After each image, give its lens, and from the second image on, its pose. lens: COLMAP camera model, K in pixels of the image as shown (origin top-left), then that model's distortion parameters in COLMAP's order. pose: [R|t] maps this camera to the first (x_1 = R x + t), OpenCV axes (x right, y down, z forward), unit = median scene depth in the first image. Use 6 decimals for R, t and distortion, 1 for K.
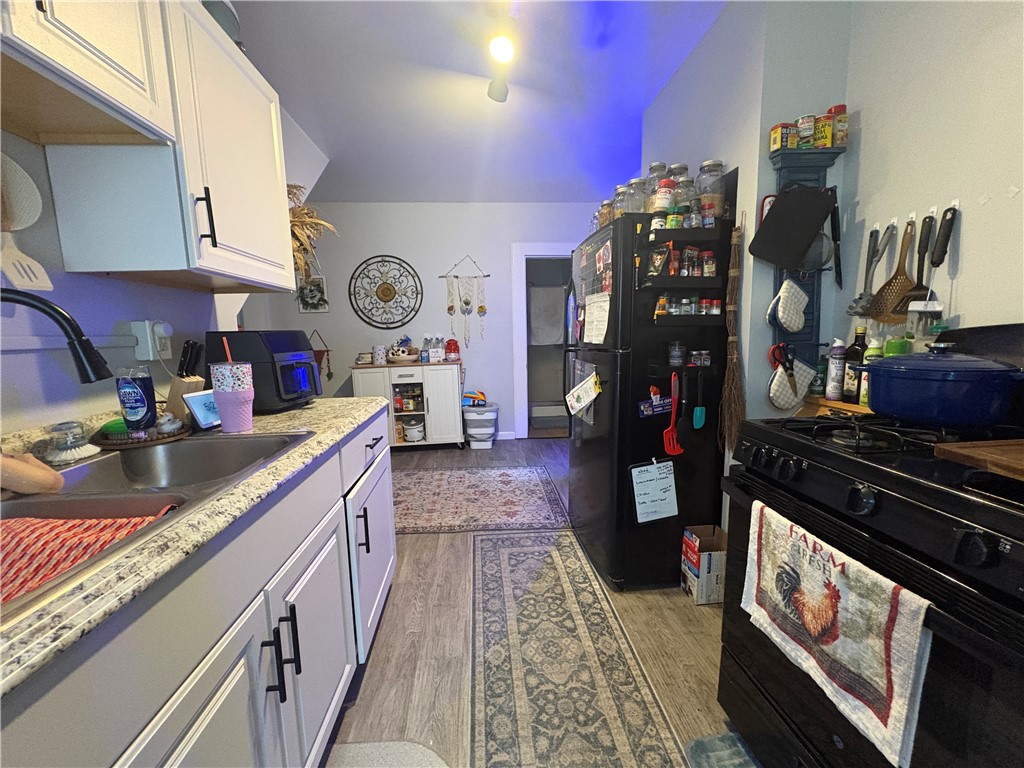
lens RADIAL K [[410.4, 0, 510.5], [0, 410.4, 384.4], [0, 0, 1]] dist [0.002550, -0.000181]
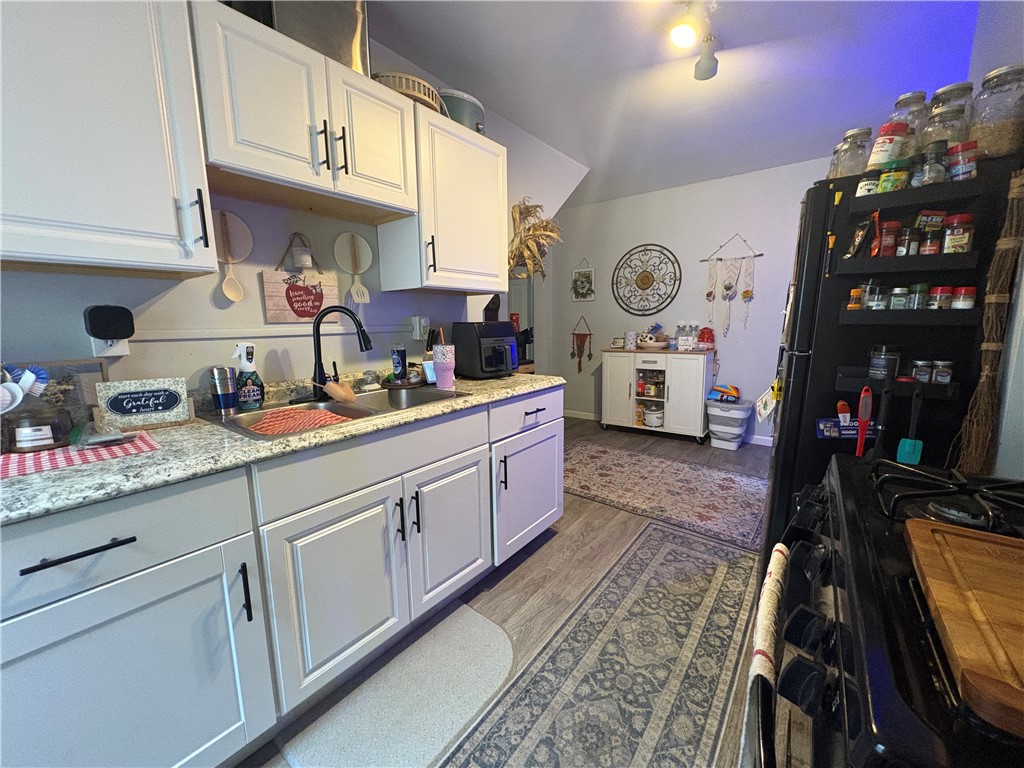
lens RADIAL K [[410.4, 0, 510.5], [0, 410.4, 384.4], [0, 0, 1]] dist [0.002550, -0.000181]
pose [[0.735489, 0.119826, -0.666856, 0.398622], [-0.090603, 0.992791, 0.078465, -0.031545], [0.671451, 0.002709, 0.741044, 0.003495]]
